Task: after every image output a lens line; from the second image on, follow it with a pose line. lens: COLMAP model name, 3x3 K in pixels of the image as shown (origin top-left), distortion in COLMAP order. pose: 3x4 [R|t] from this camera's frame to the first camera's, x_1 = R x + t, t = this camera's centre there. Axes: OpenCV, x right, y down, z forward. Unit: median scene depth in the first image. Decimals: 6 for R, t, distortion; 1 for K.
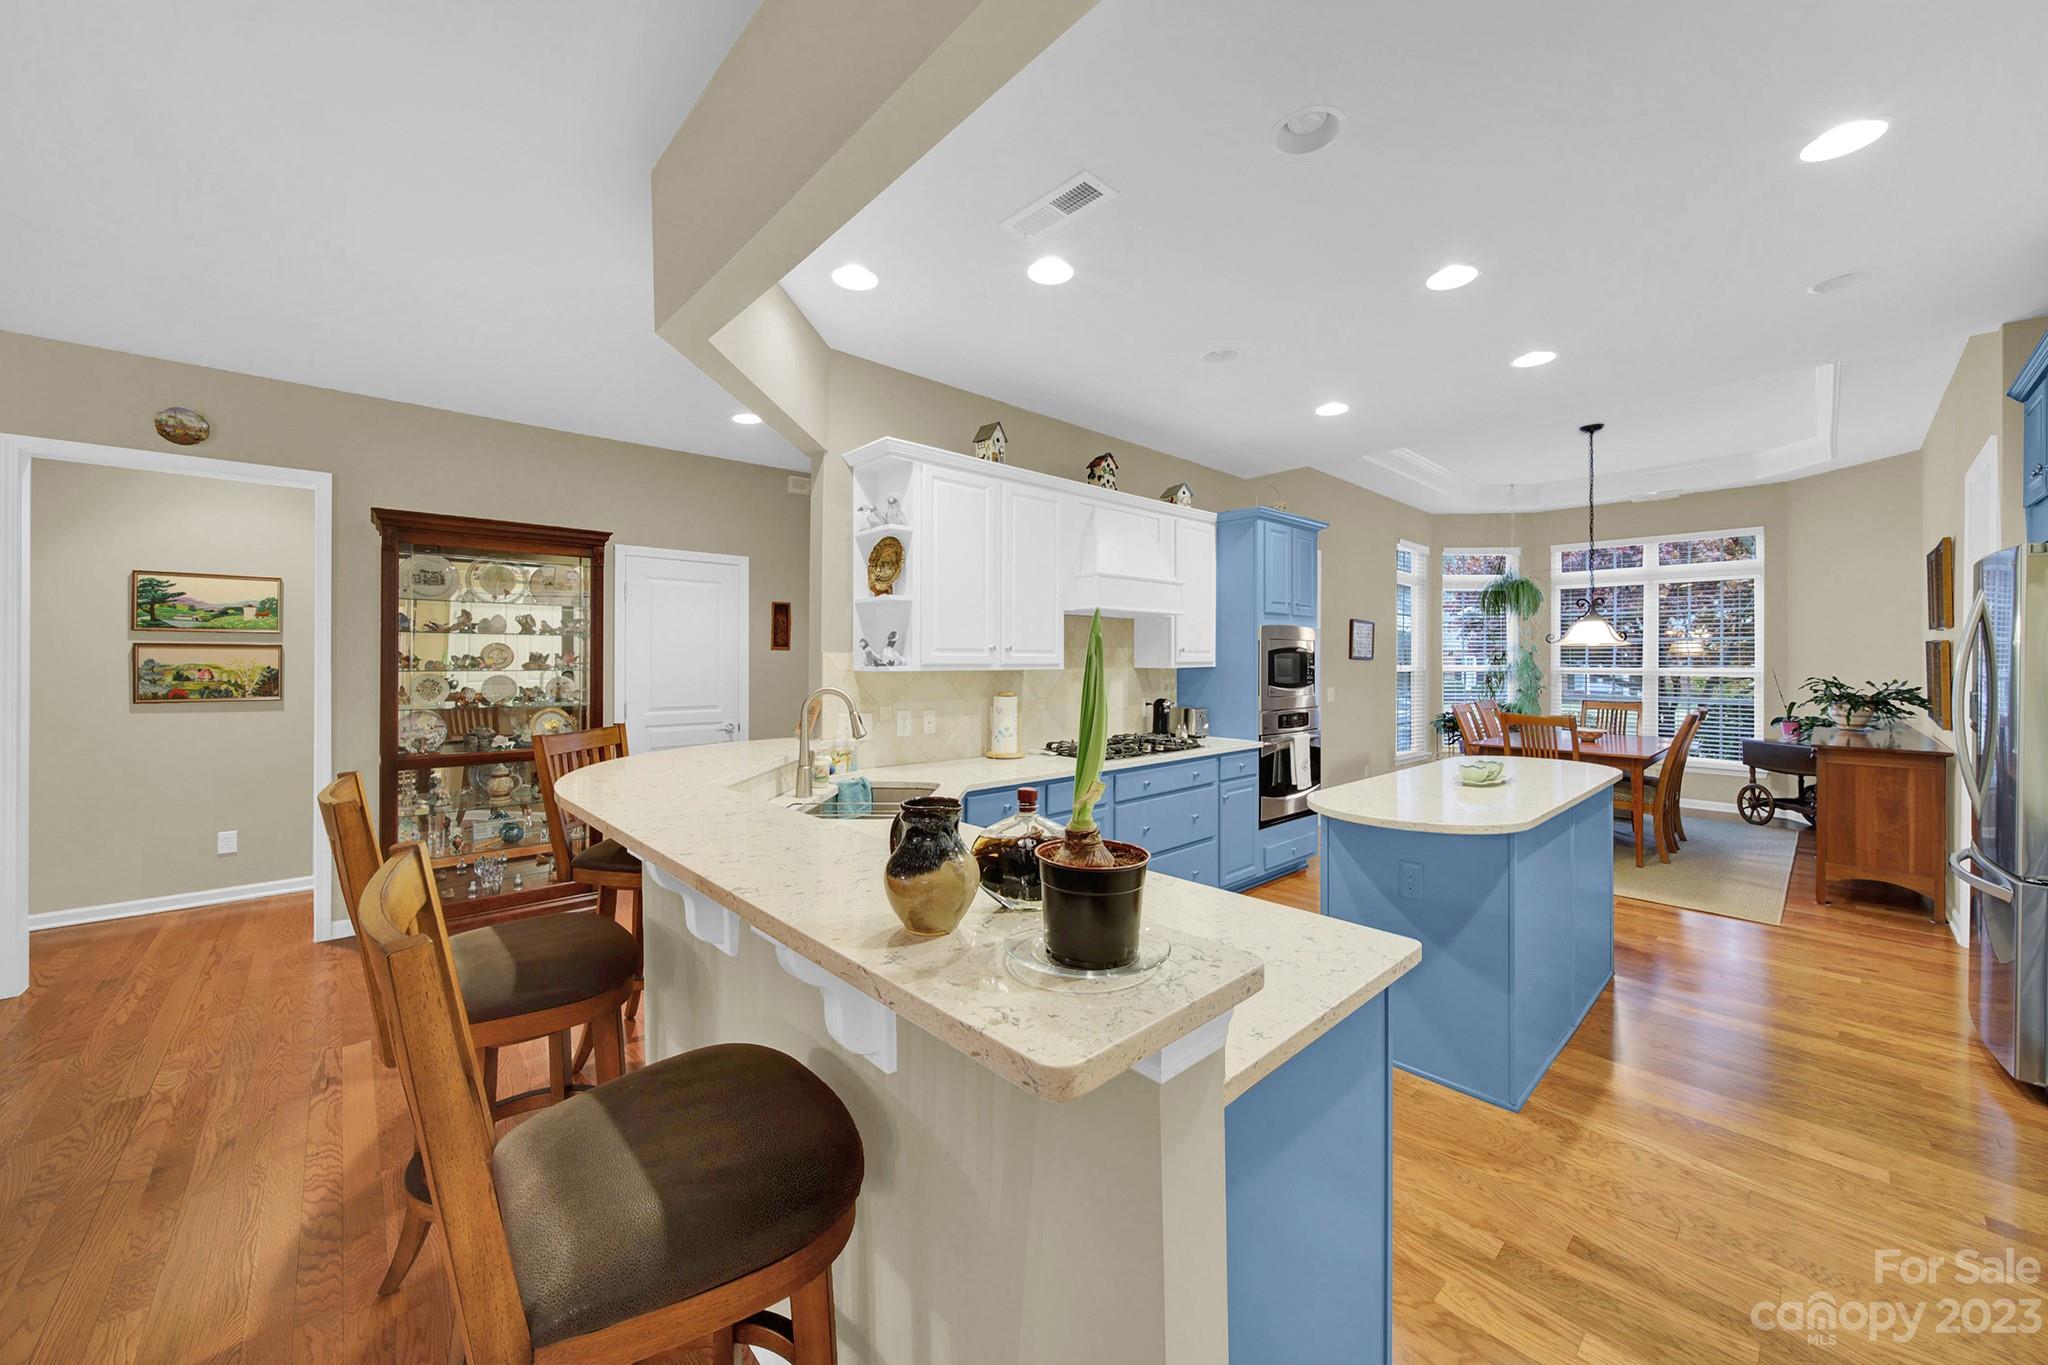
lens RADIAL K [[741.6, 0, 1031.9], [0, 741.6, 660.9], [0, 0, 1]] dist [0.001953, -0.000818]
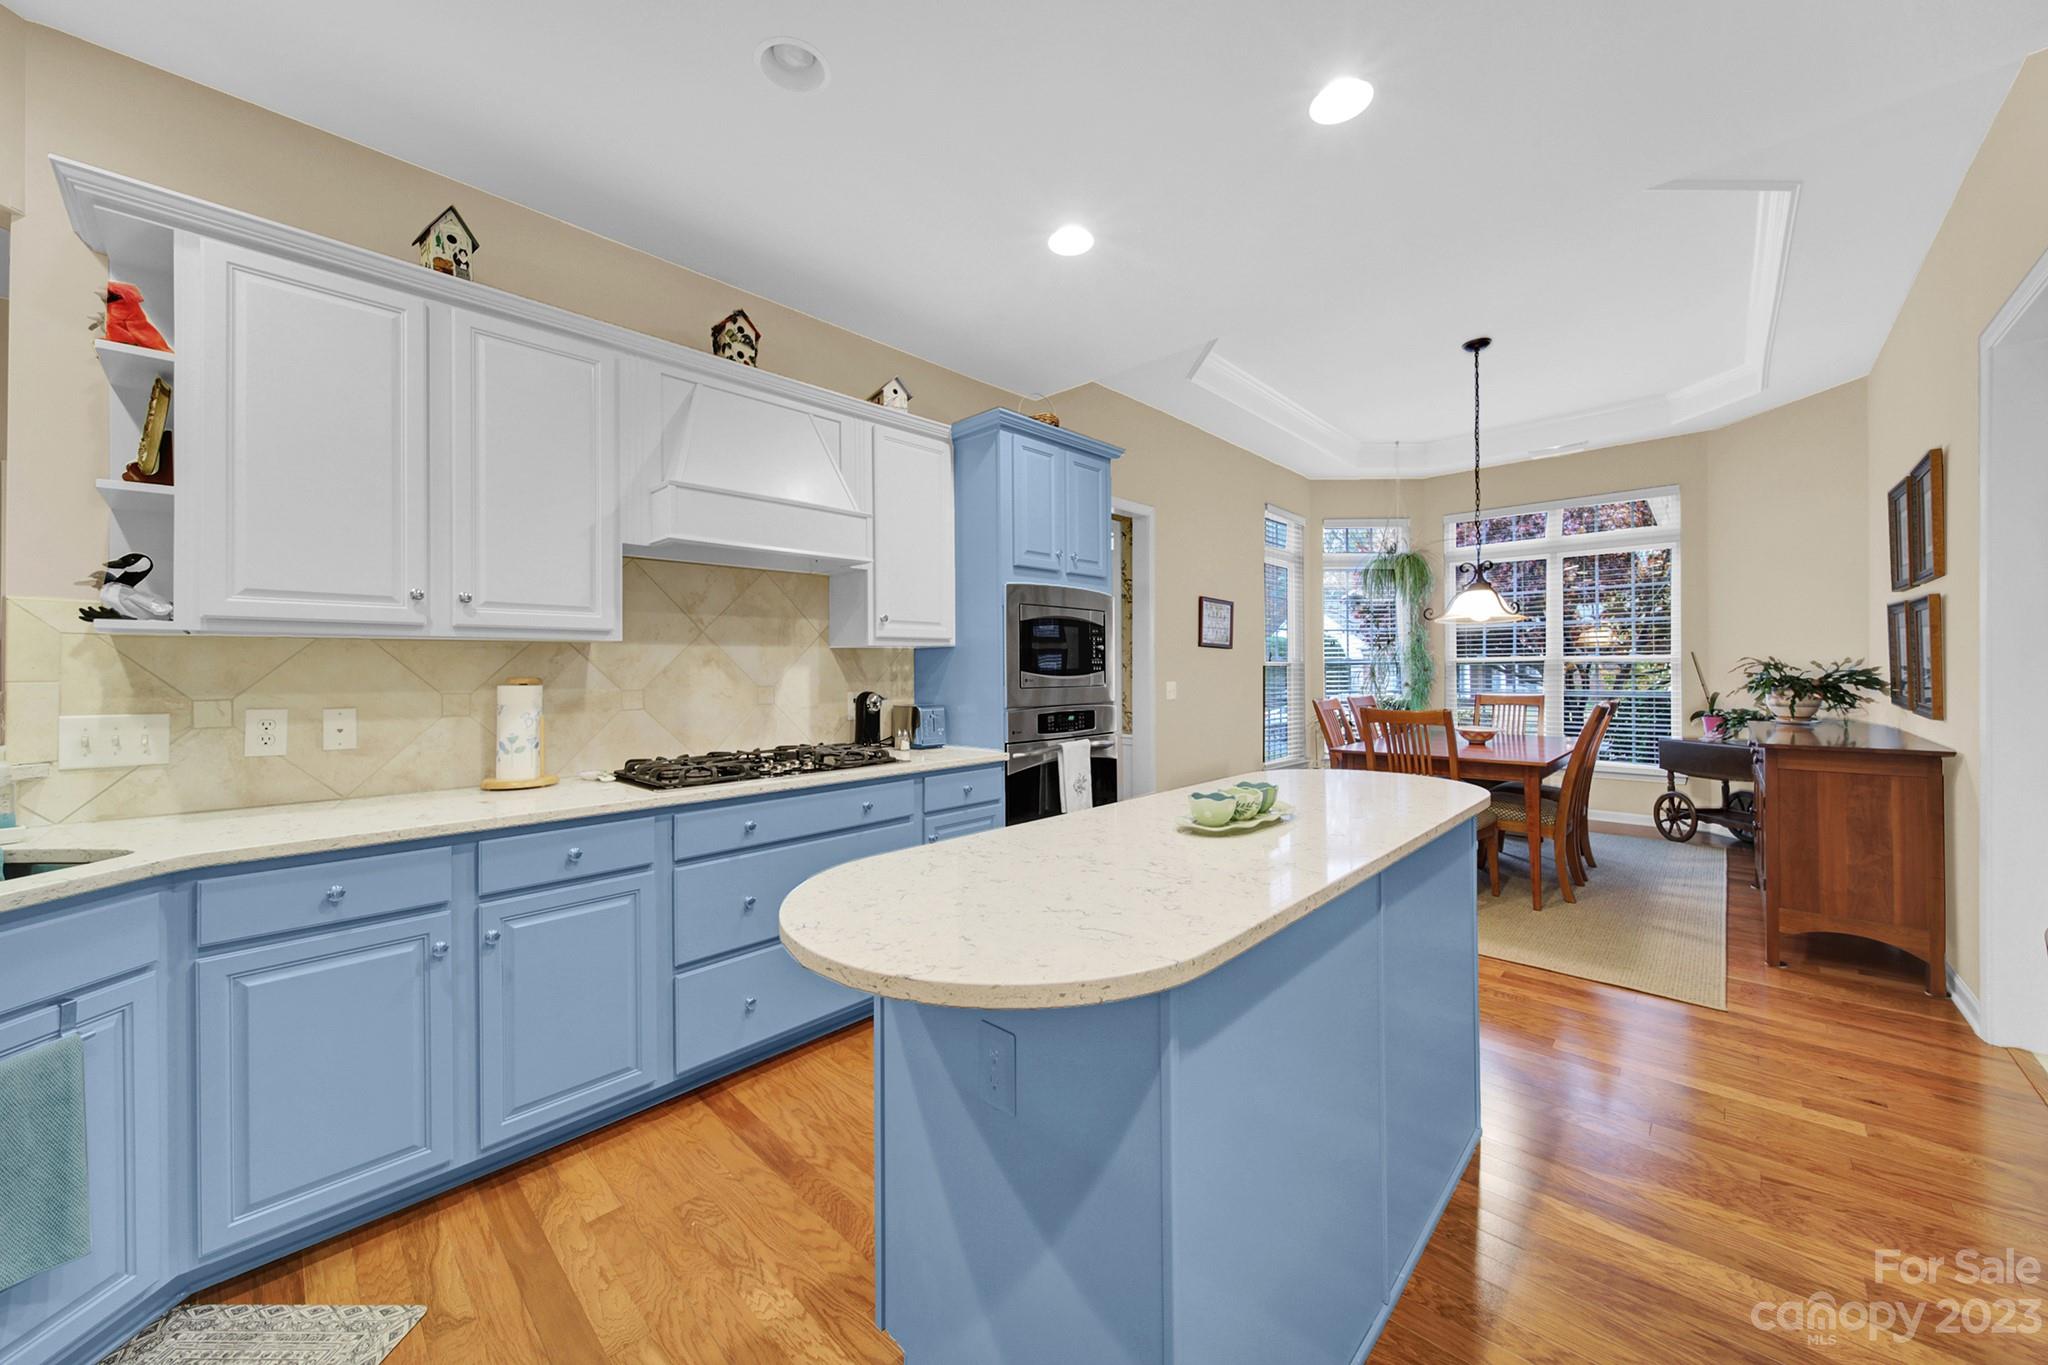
lens RADIAL K [[741.6, 0, 1020.8], [0, 741.6, 672.0], [0, 0, 1]] dist [0.001953, -0.000818]
pose [[0.998003, -0.010315, 0.062325, 0.267994], [0.010243, 0.999946, 0.001471, 0.032087], [-0.062337, -0.000830, 0.998055, 0.298962]]
